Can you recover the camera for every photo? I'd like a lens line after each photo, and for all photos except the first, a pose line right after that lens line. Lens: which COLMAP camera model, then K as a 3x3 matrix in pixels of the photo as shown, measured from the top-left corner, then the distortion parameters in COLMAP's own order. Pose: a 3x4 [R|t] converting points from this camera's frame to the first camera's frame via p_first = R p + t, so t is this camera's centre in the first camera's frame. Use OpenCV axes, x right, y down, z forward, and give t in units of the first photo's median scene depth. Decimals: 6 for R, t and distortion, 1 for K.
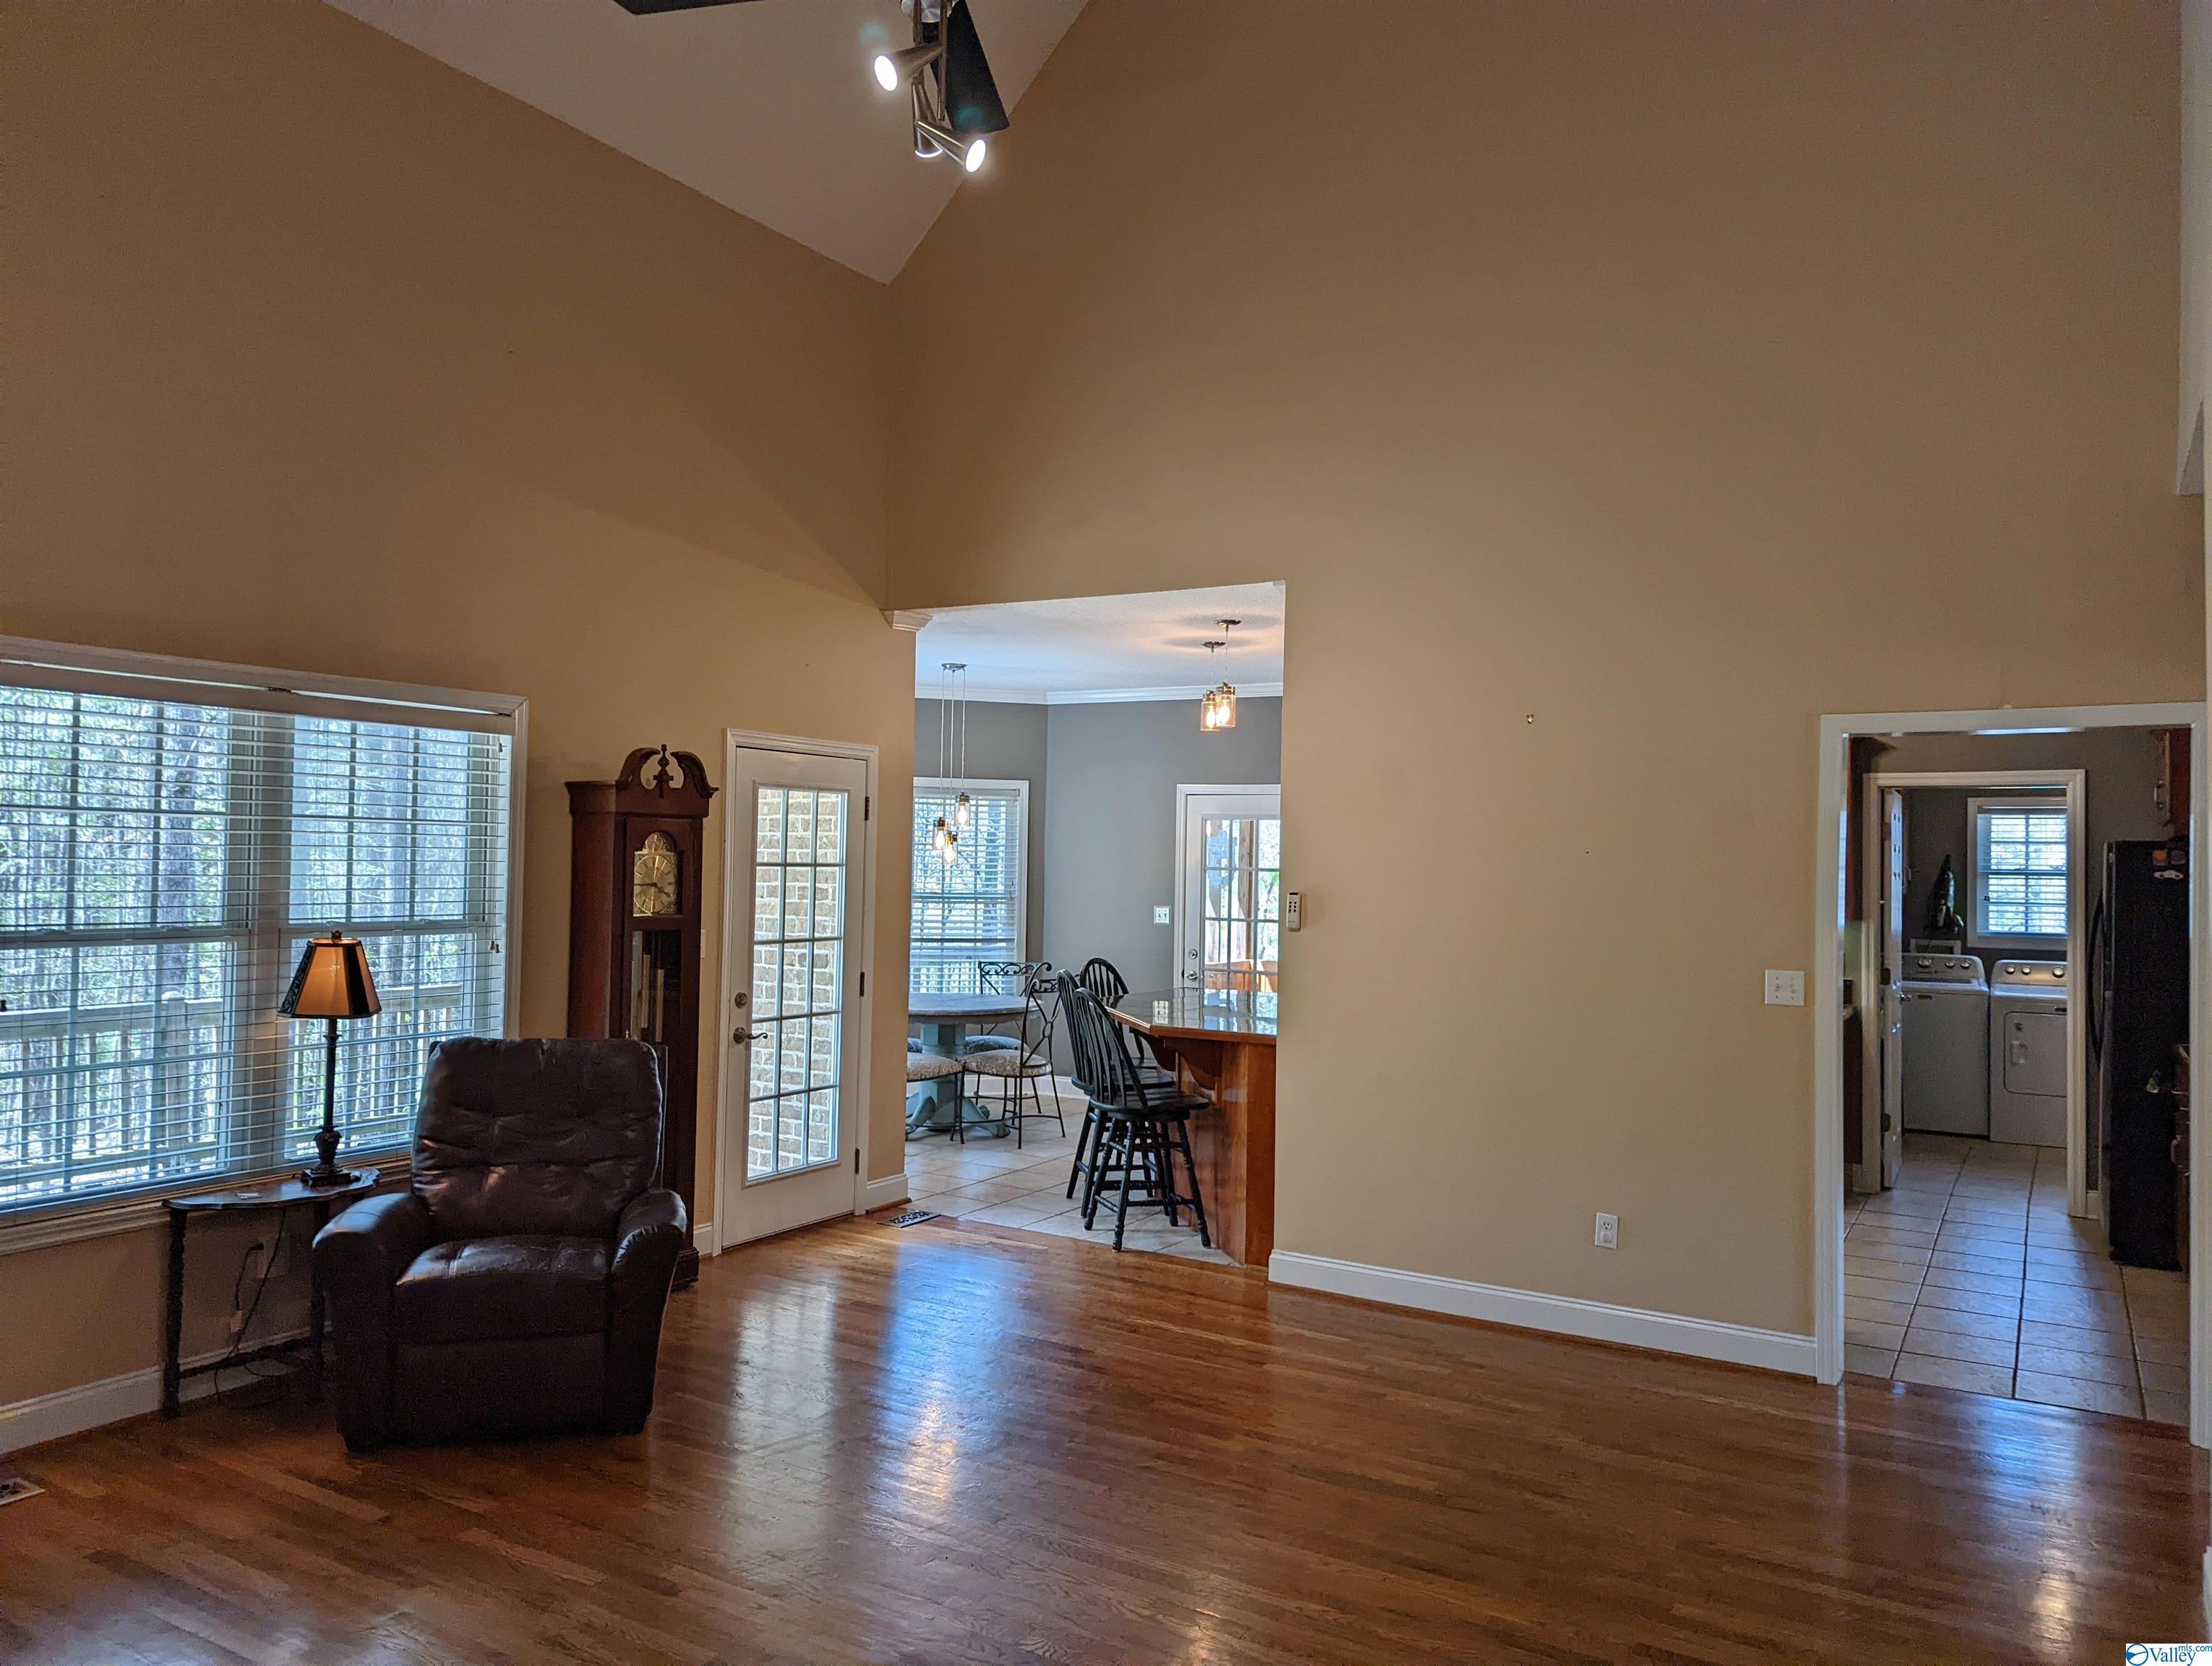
lens RADIAL K [[1542.0, 0, 1102.8], [0, 1542.0, 817.4], [0, 0, 1]] dist [0.126131, -0.139169]
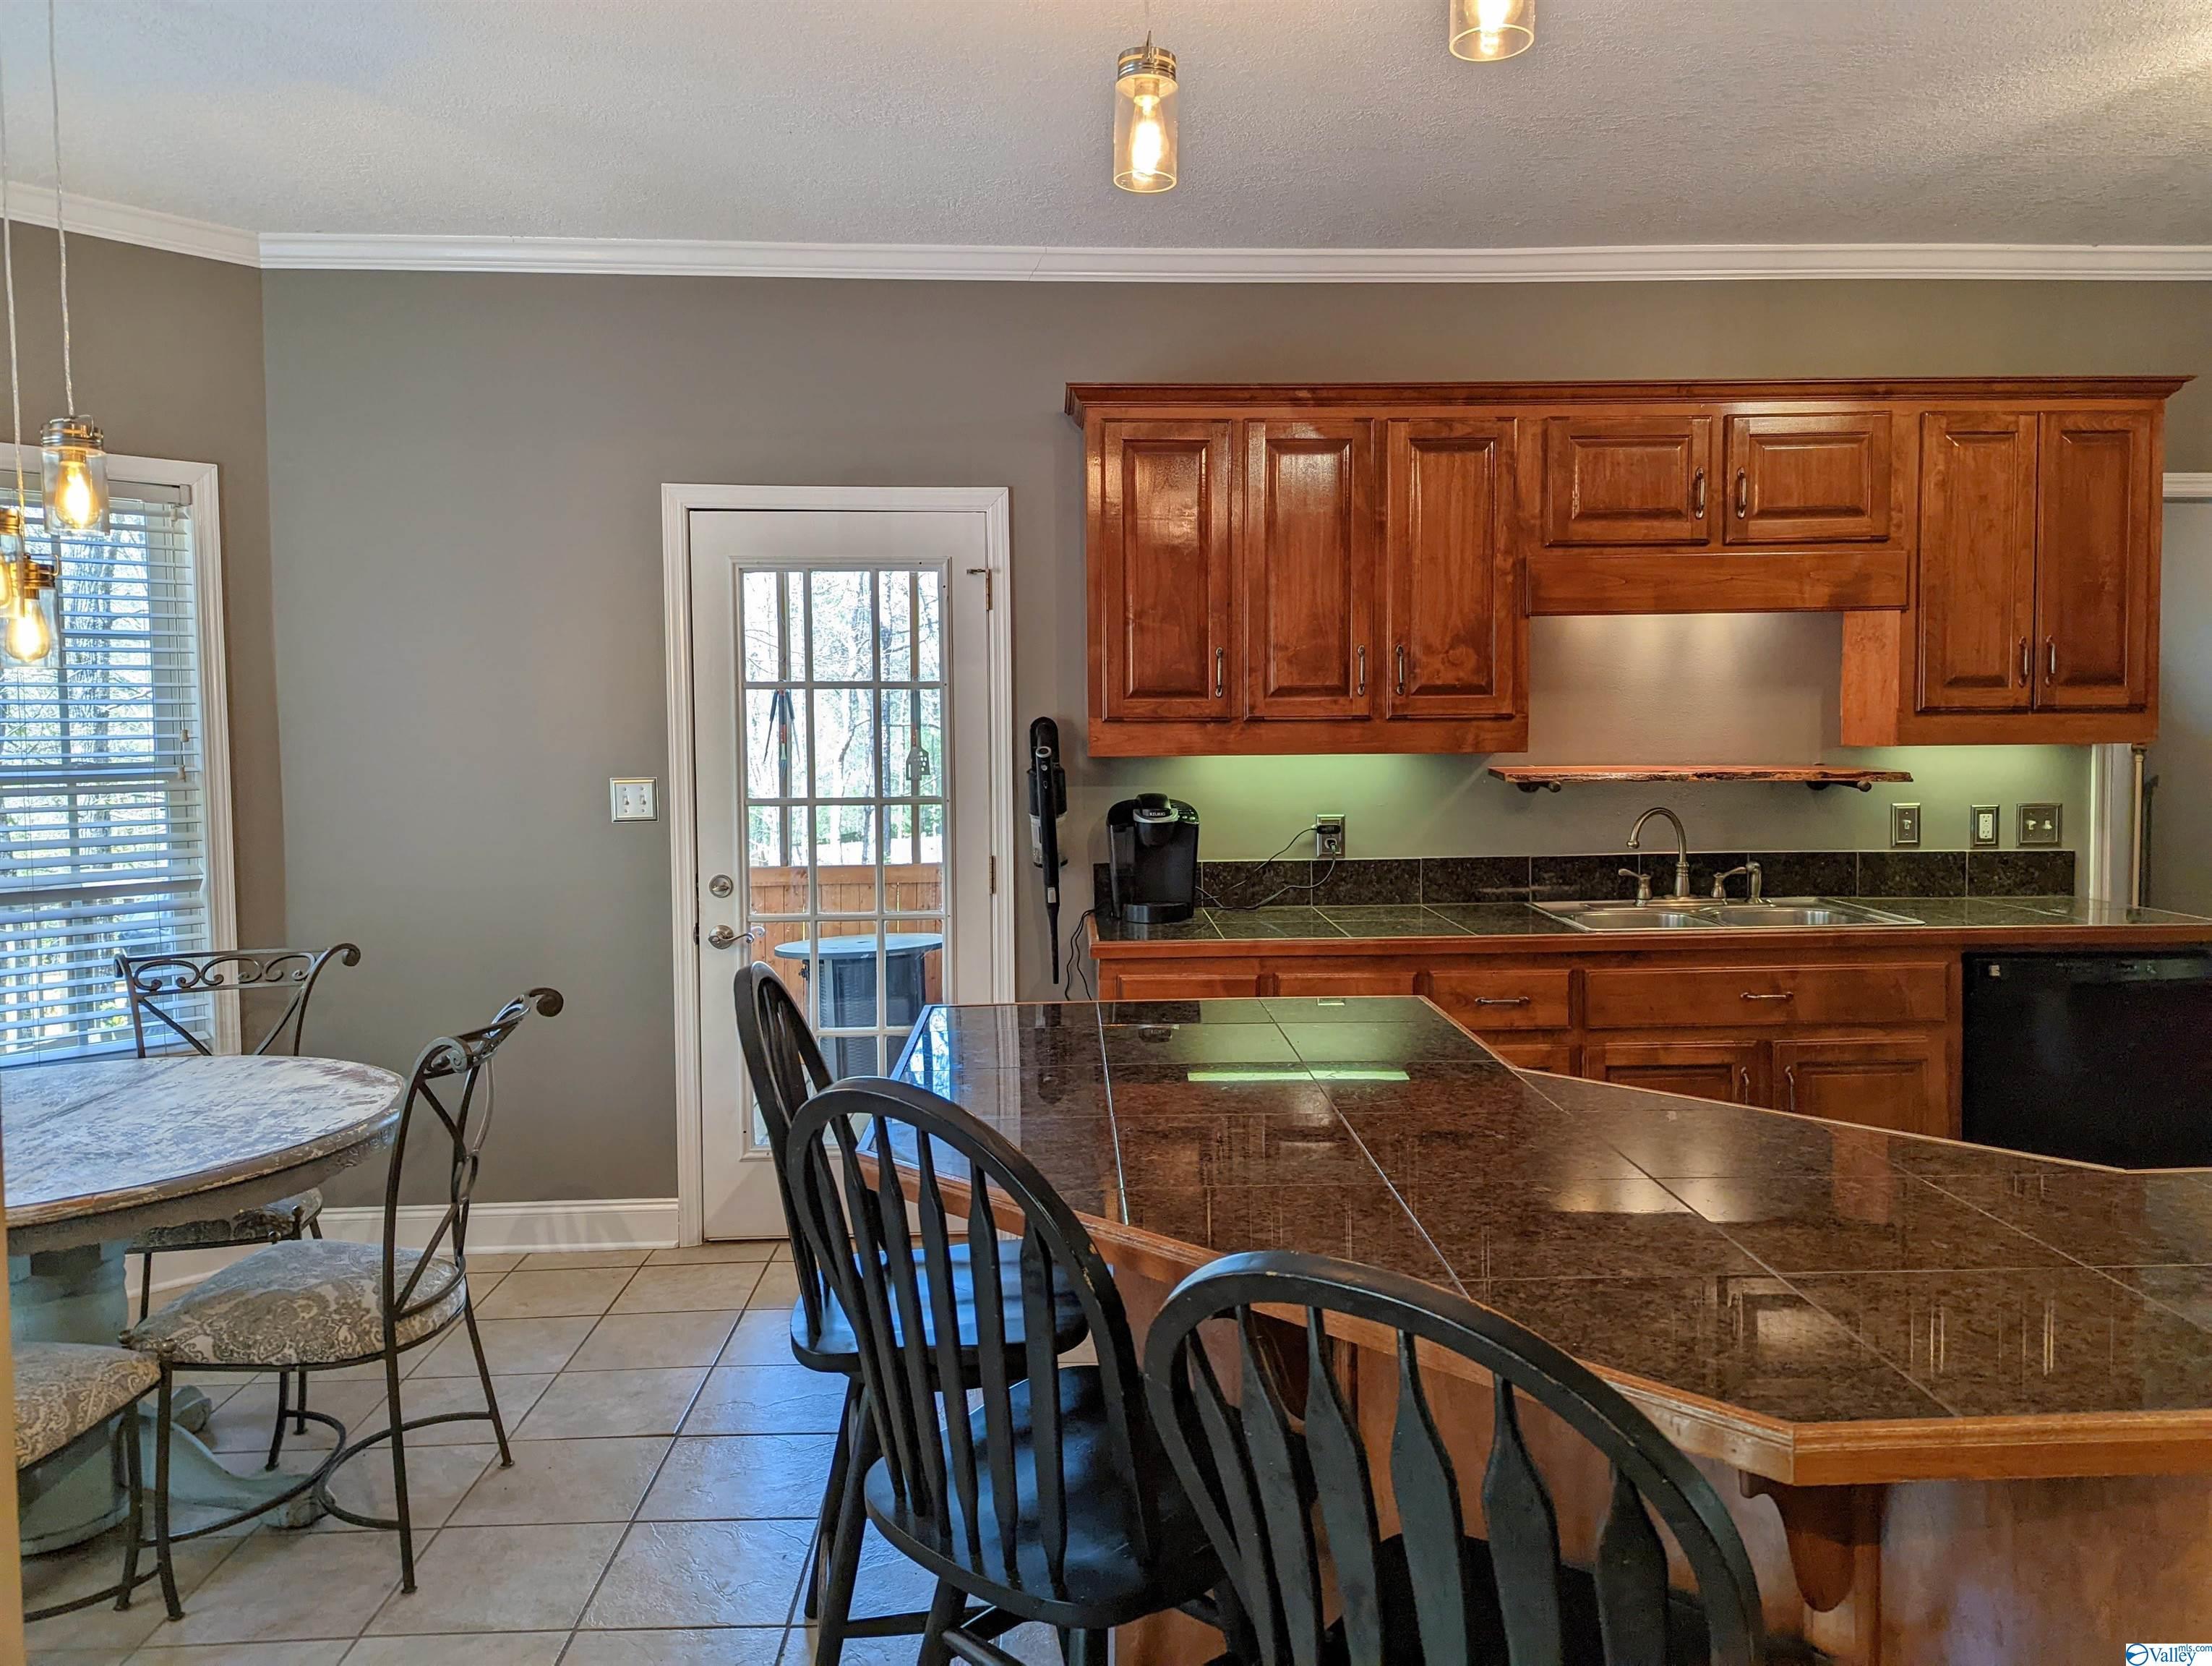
lens RADIAL K [[1523.7, 0, 1064.2], [0, 1523.7, 826.5], [0, 0, 1]] dist [0.064561, -0.046300]
pose [[0.844801, -0.059732, 0.531736, -0.083276], [0.004446, 0.994499, 0.104653, 0.027022], [-0.535062, -0.086047, 0.840420, 0.581286]]
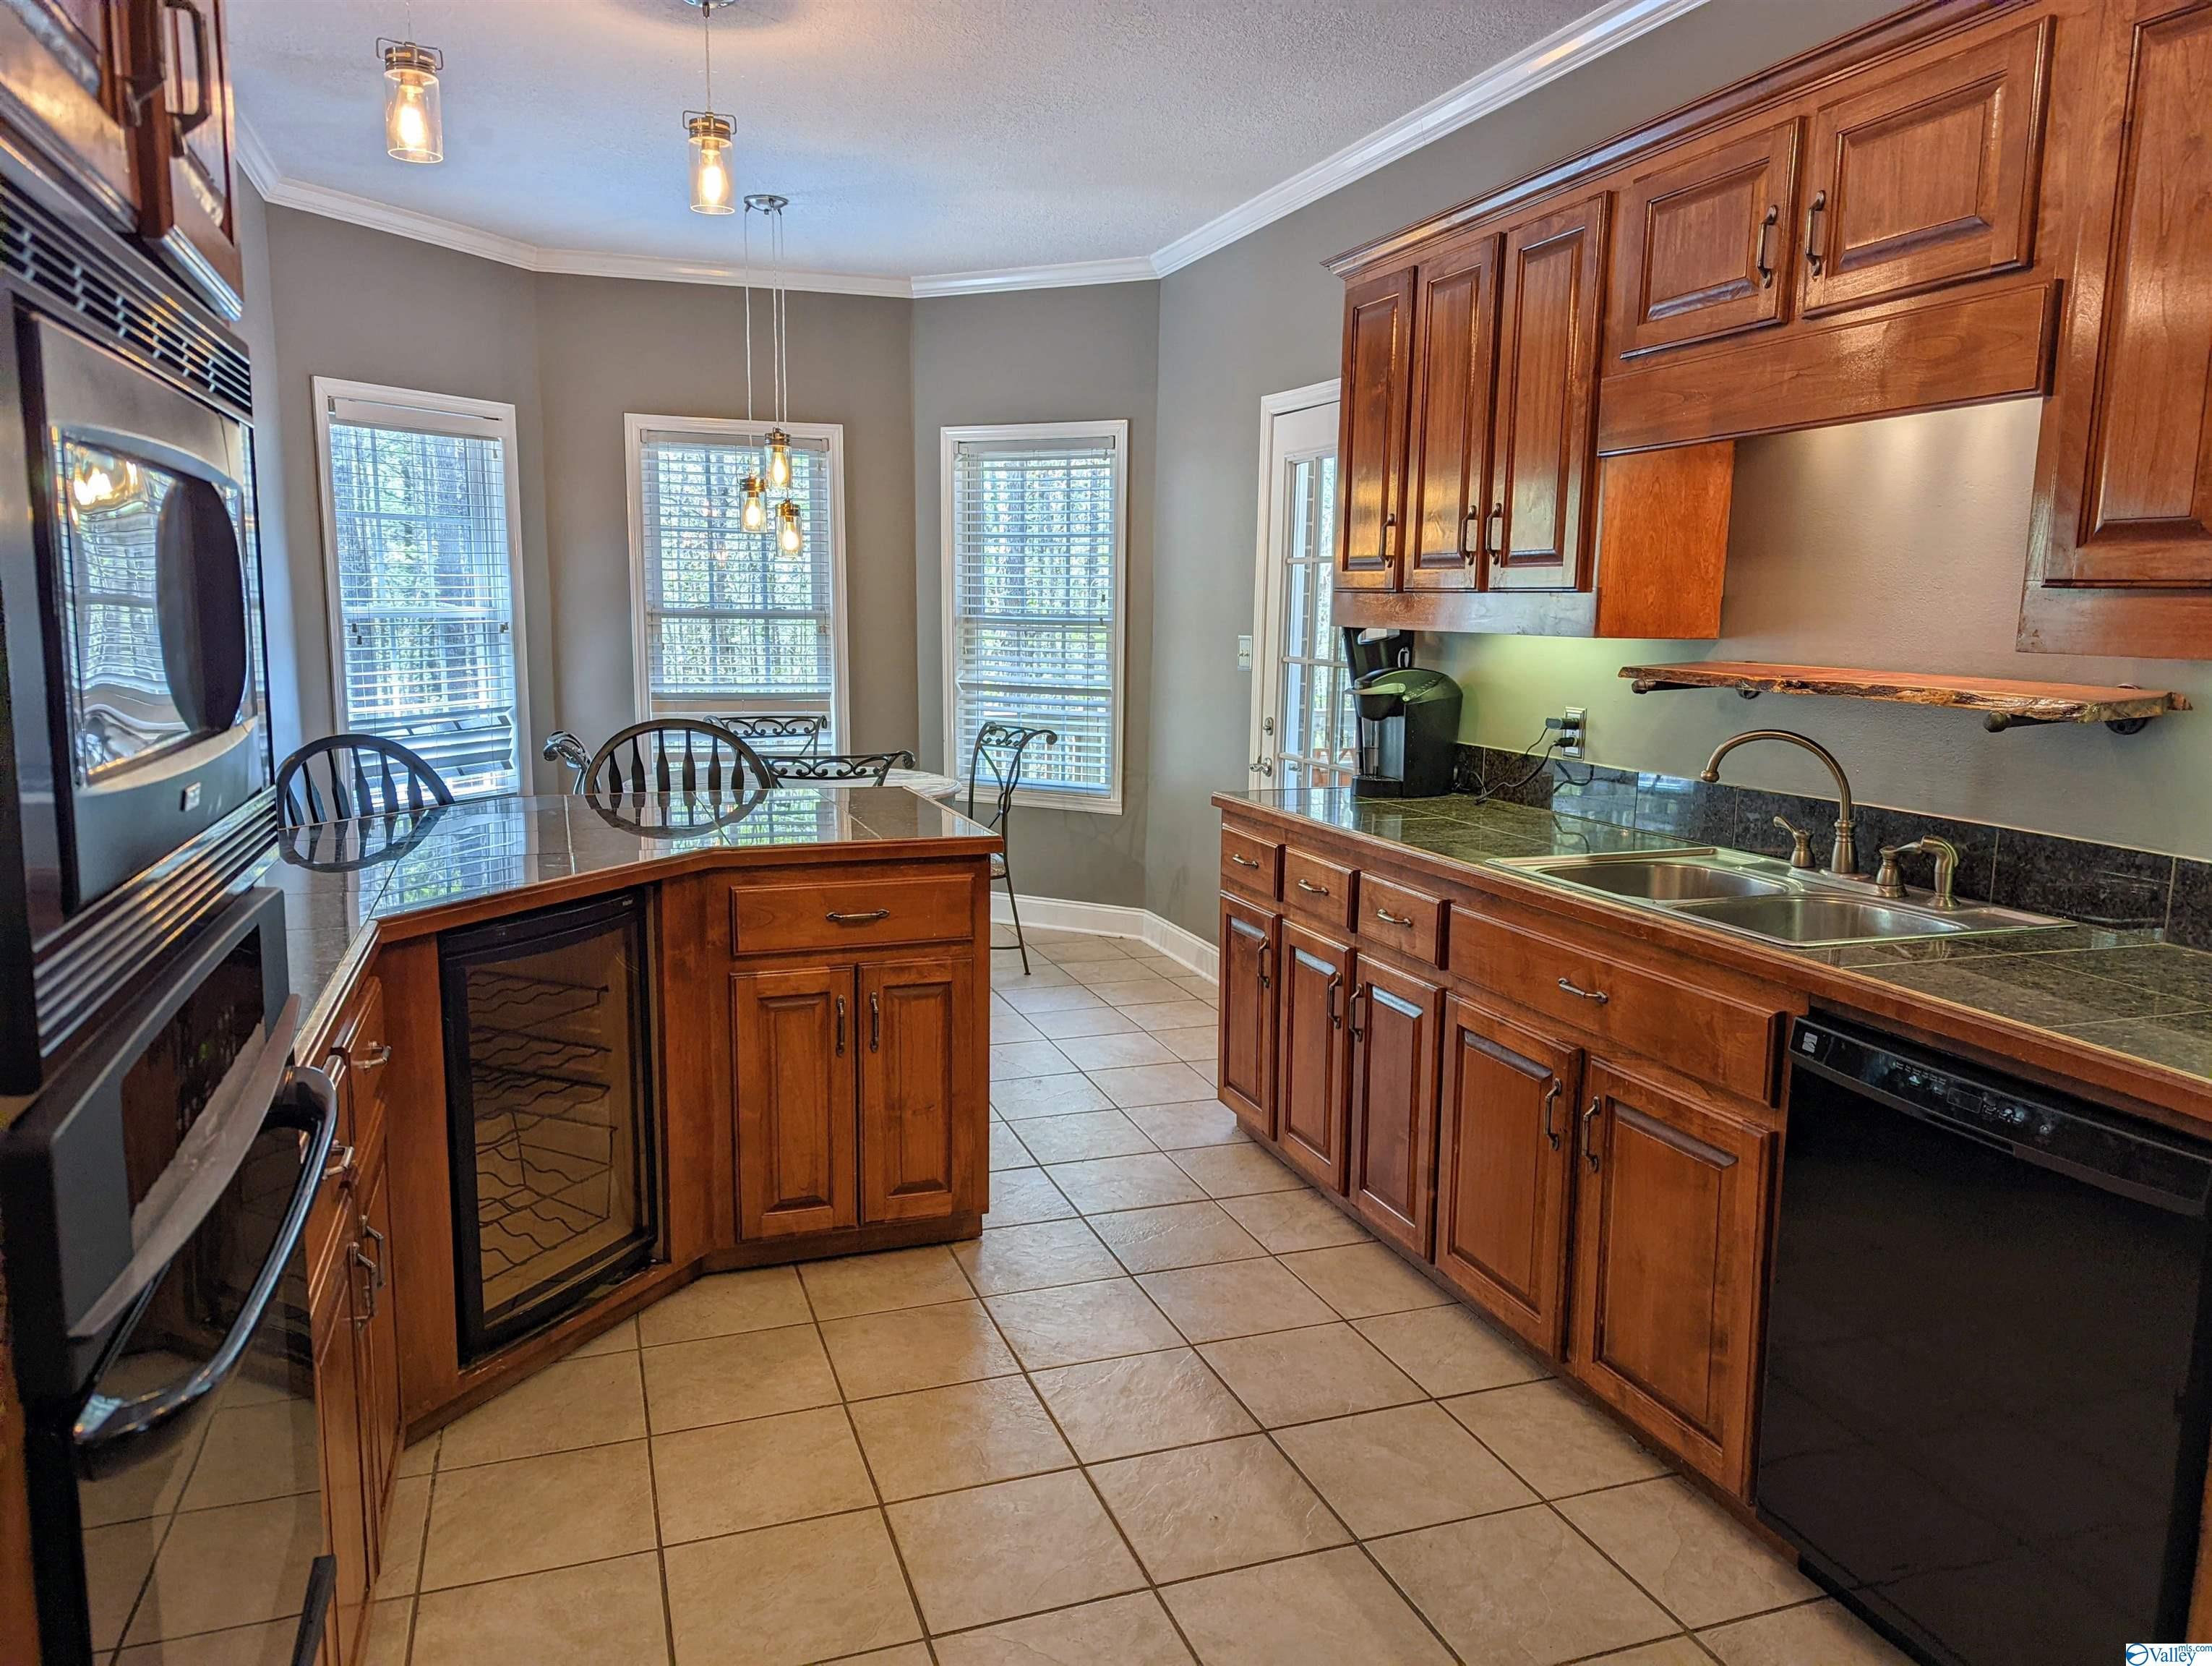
lens RADIAL K [[1542.0, 0, 1102.8], [0, 1542.0, 817.4], [0, 0, 1]] dist [0.126131, -0.139169]
pose [[0.771699, 0.083327, -0.630505, 0.342957], [0.020936, 0.987514, 0.156133, 0.034384], [0.635643, -0.133688, 0.760319, 0.547257]]
